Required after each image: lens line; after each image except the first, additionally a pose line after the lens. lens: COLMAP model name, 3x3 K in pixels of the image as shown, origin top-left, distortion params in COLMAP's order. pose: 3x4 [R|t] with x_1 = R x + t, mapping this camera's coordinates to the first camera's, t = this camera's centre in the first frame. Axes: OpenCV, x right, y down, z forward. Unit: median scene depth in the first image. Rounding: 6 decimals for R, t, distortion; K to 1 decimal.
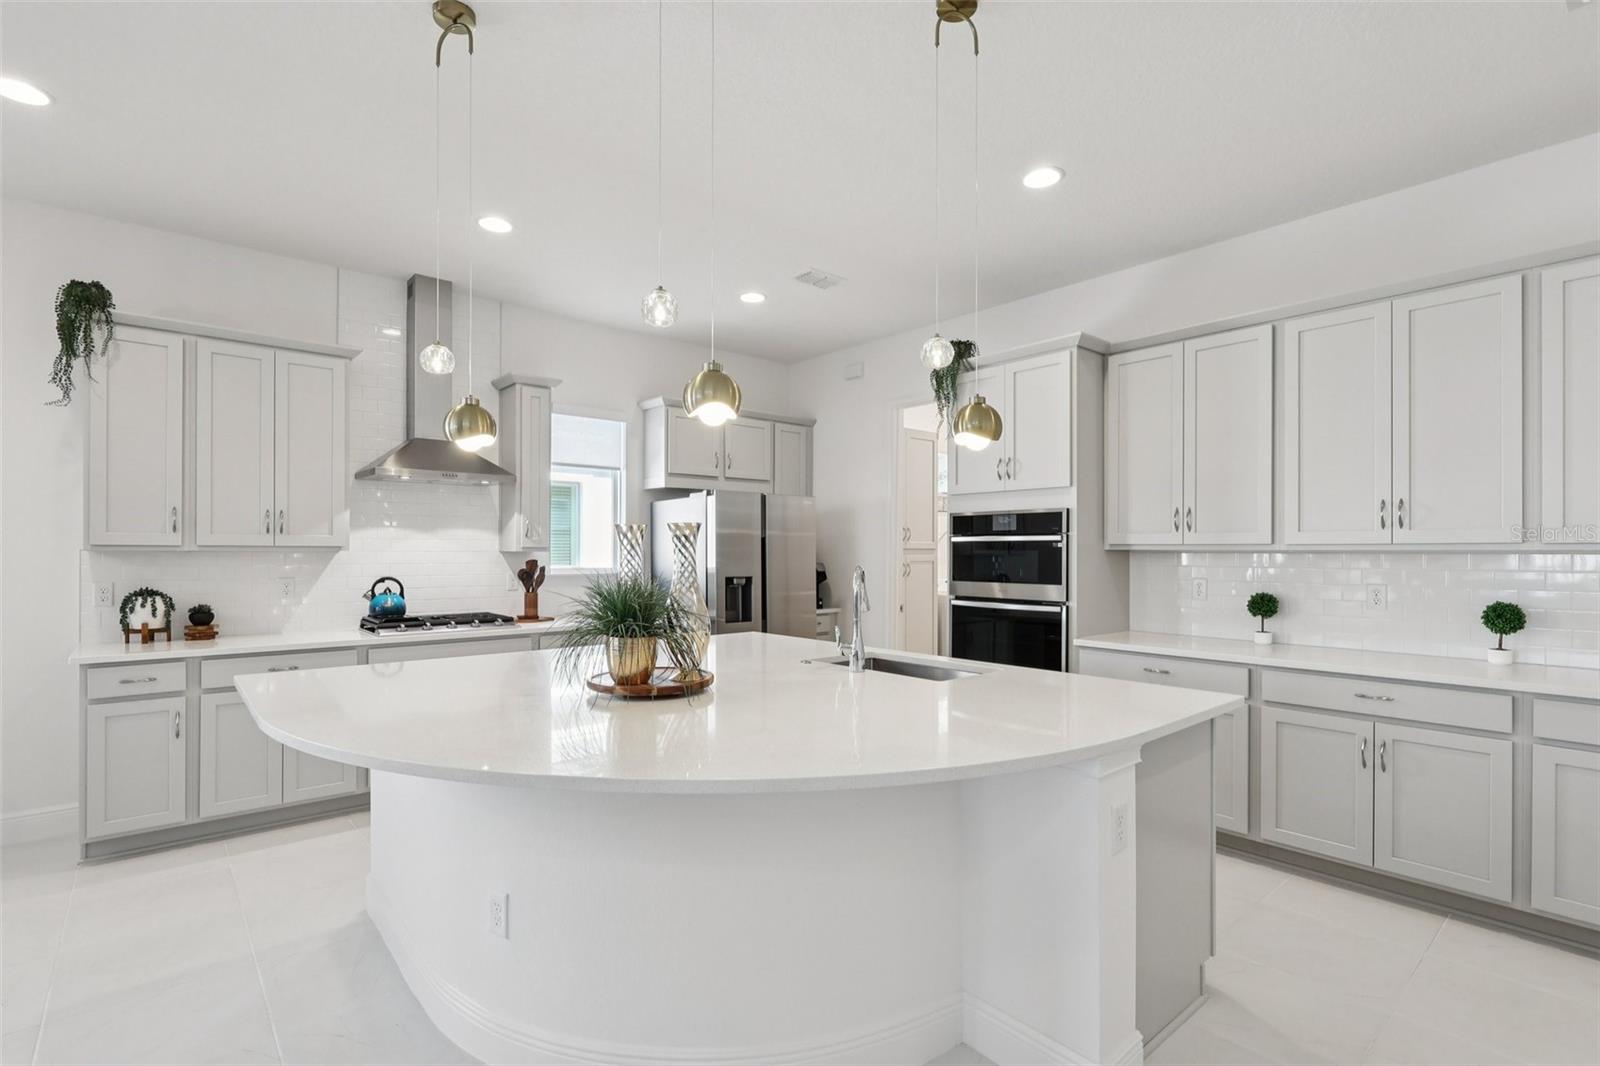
lens RADIAL K [[750.0, 0, 795.7], [0, 750.0, 551.1], [0, 0, 1]] dist [-0.004401, 0.001311]
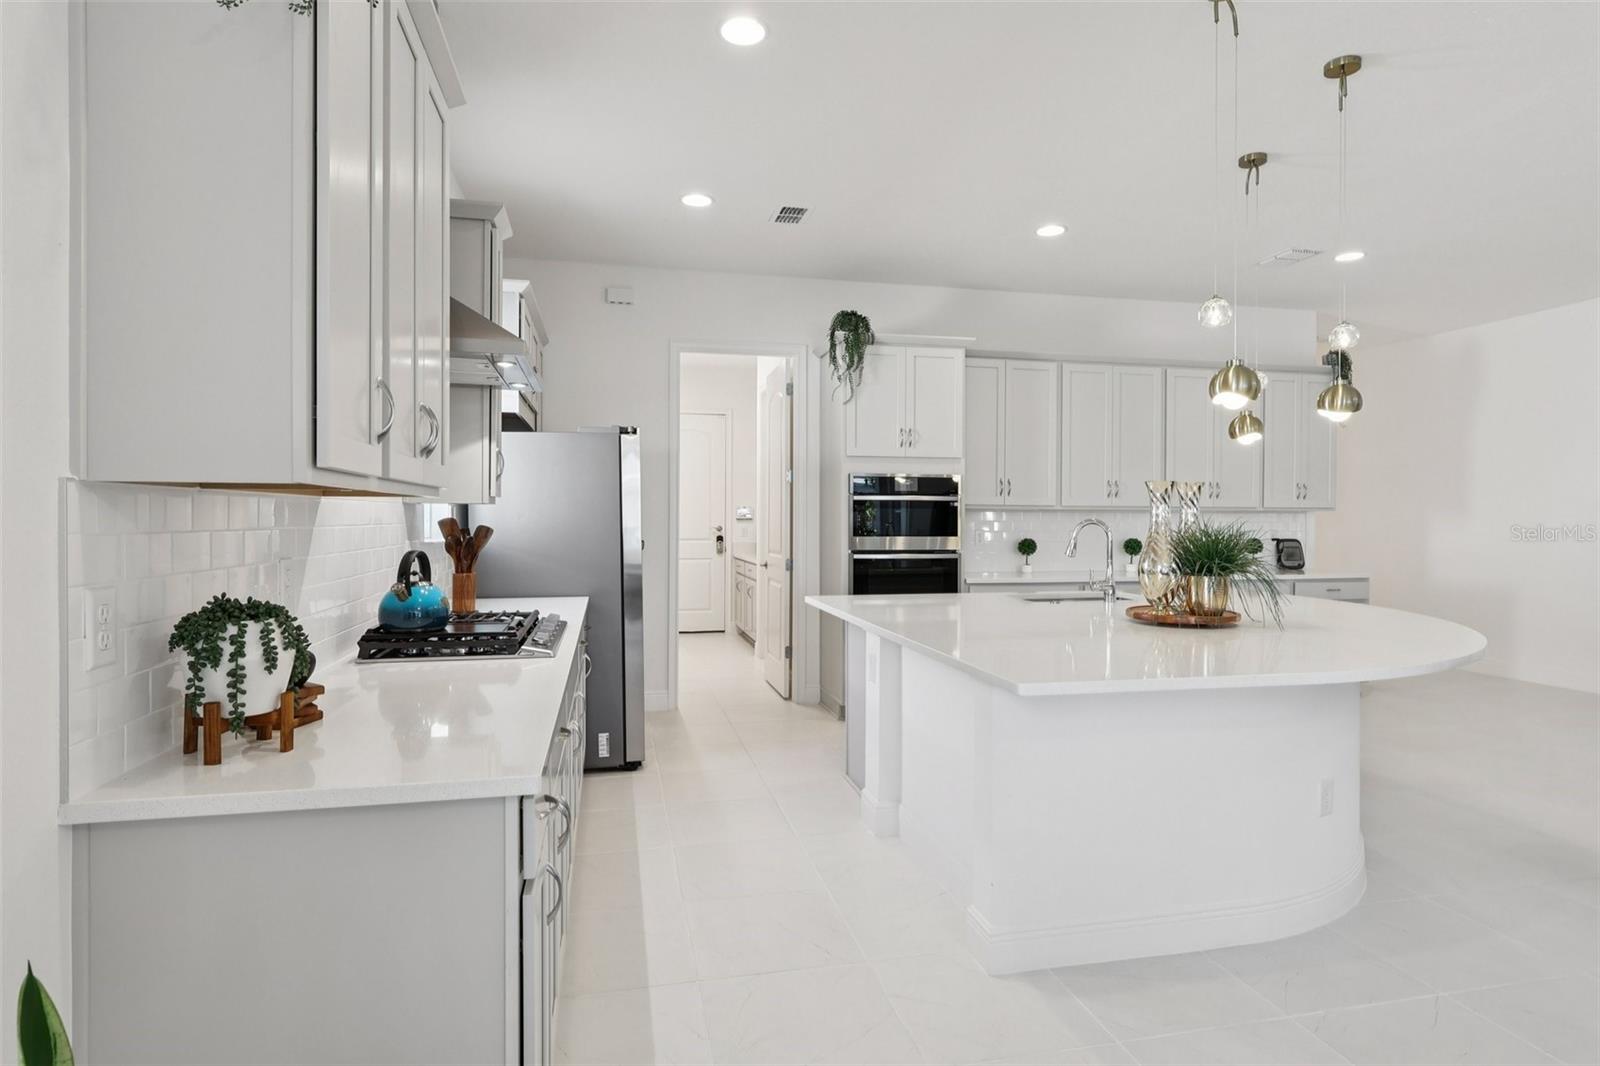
lens RADIAL K [[859.9, 0, 804.3], [0, 859.9, 525.2], [0, 0, 1]] dist [-0.001235, -0.000108]
pose [[0.469938, -0.008008, 0.882663, -0.971340], [-0.003174, 0.999937, 0.010762, 0.011203], [-0.882694, -0.007859, 0.469883, 0.519208]]
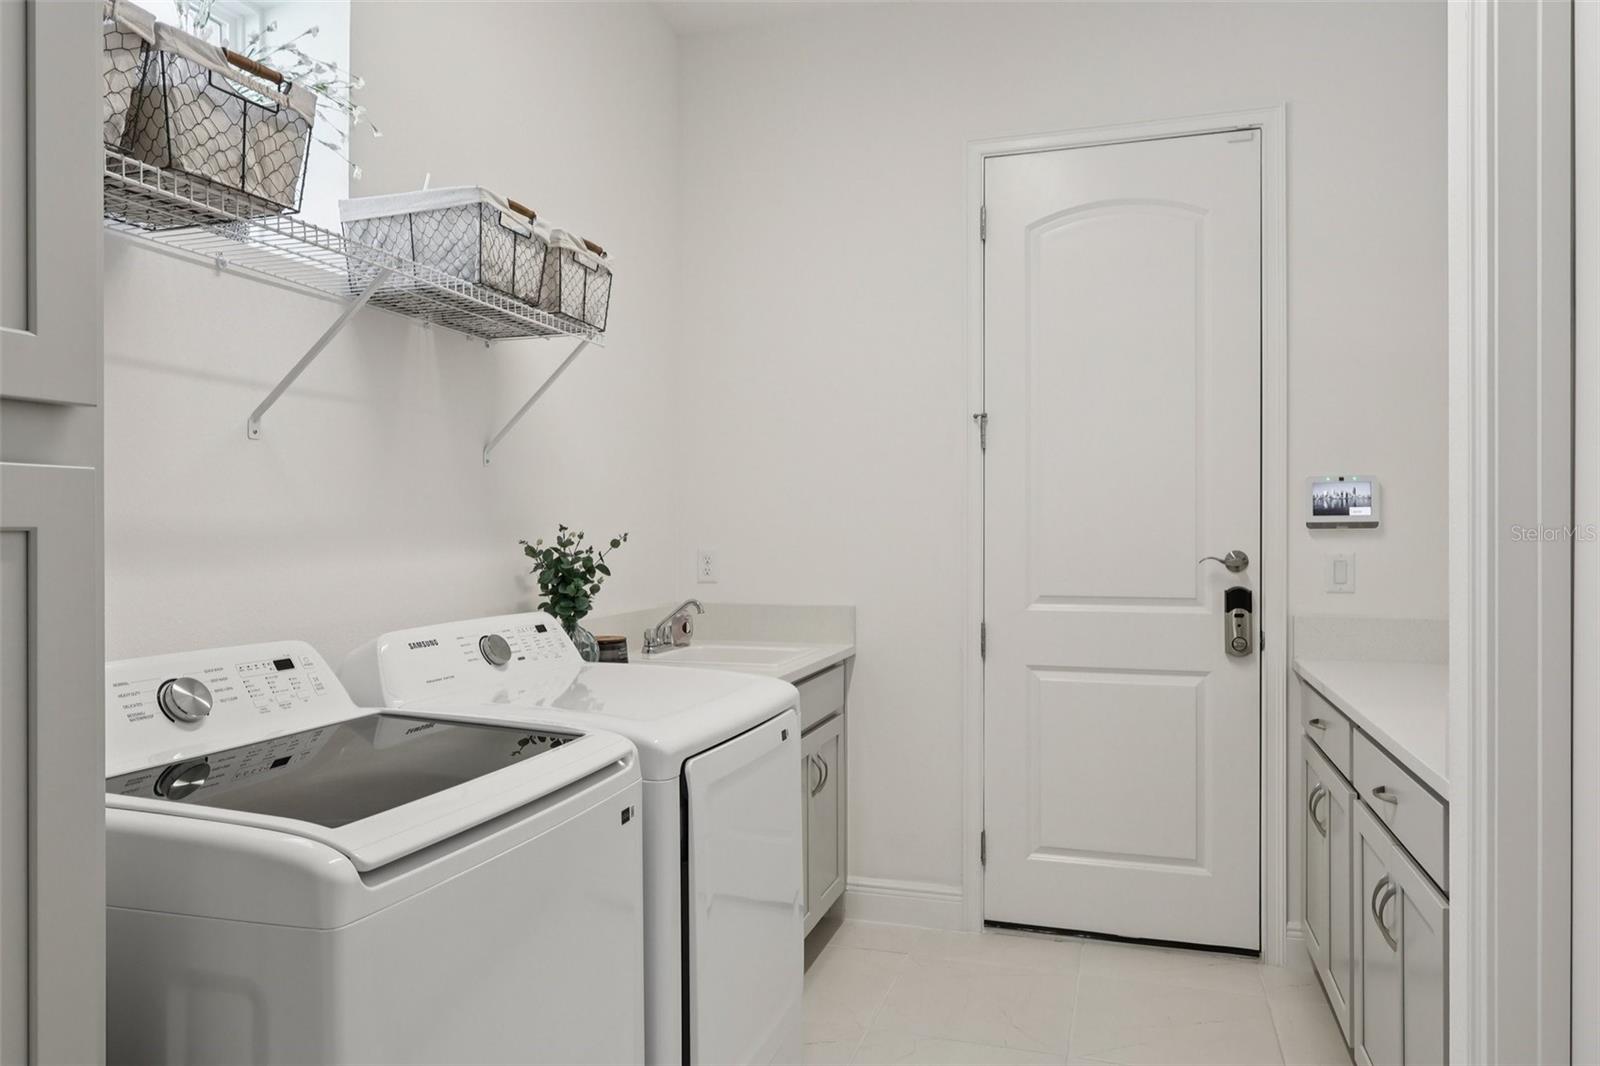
lens RADIAL K [[1054.2, 0, 798.3], [0, 1054.2, 530.1], [0, 0, 1]] dist [-0.001692, -0.003758]
pose [[0.850779, -0.002909, 0.525515, 0.314242], [0.003297, 0.999995, 0.000197, 0.022675], [-0.525512, 0.001565, 0.850784, 1.340557]]
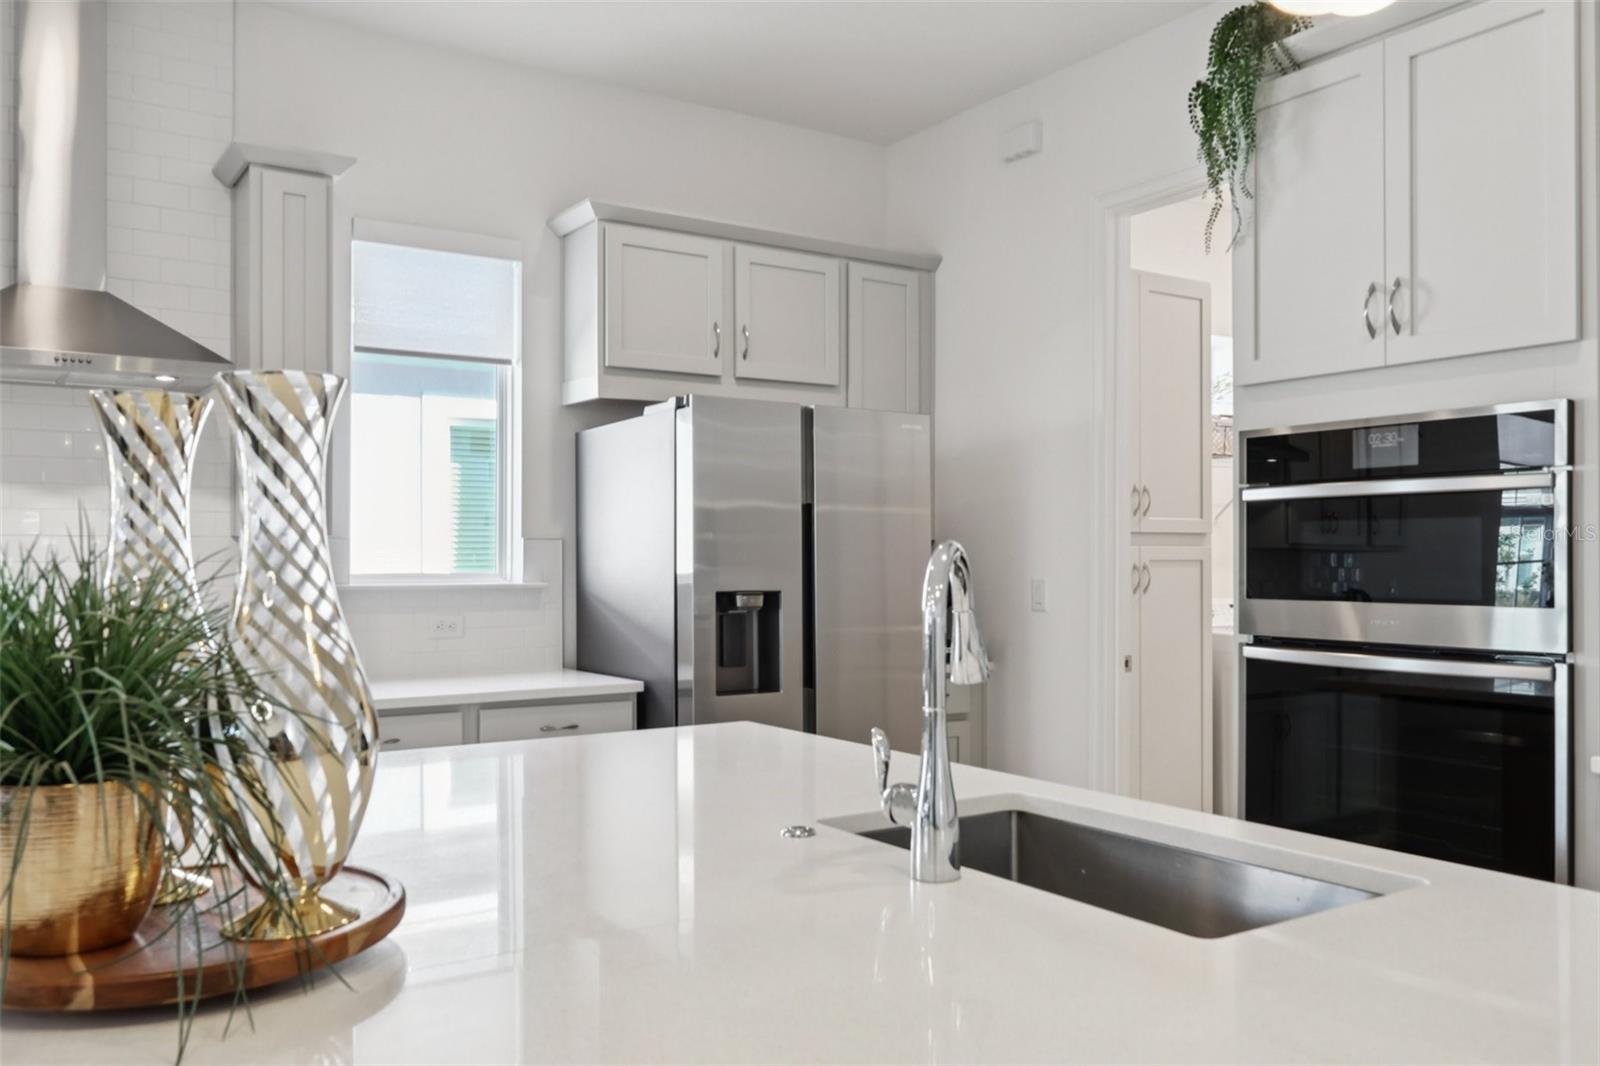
lens RADIAL K [[1273.5, 0, 802.4], [0, 1273.5, 558.3], [0, 0, 1]] dist [-0.008917, 0.001092]
pose [[0.991693, -0.003767, -0.128576, 0.064907], [0.003804, 0.999993, 0.000044, 0.018047], [0.128574, -0.000533, 0.991700, 0.313135]]
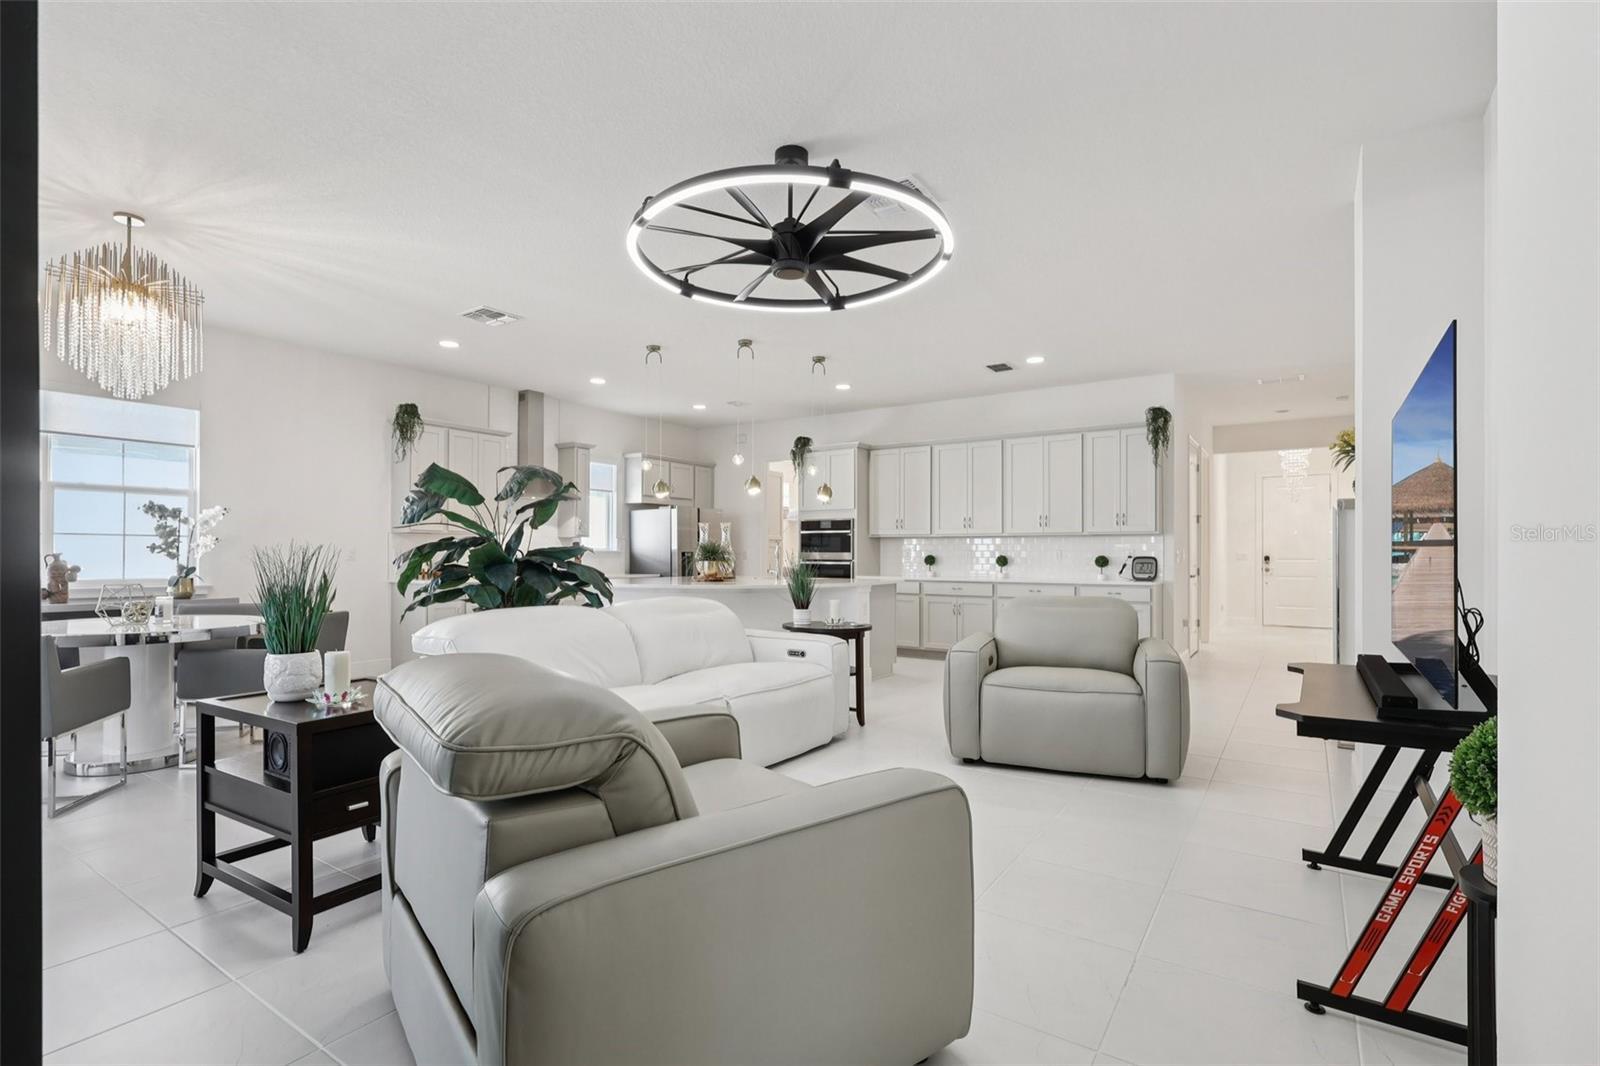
lens RADIAL K [[750.0, 0, 792.0], [0, 750.0, 542.1], [0, 0, 1]] dist [-0.004401, 0.001311]
pose [[0.966190, 0.006431, 0.257751, -0.374837], [-0.002280, 0.999863, -0.016404, 0.048832], [-0.257821, 0.015262, 0.966072, -1.070568]]
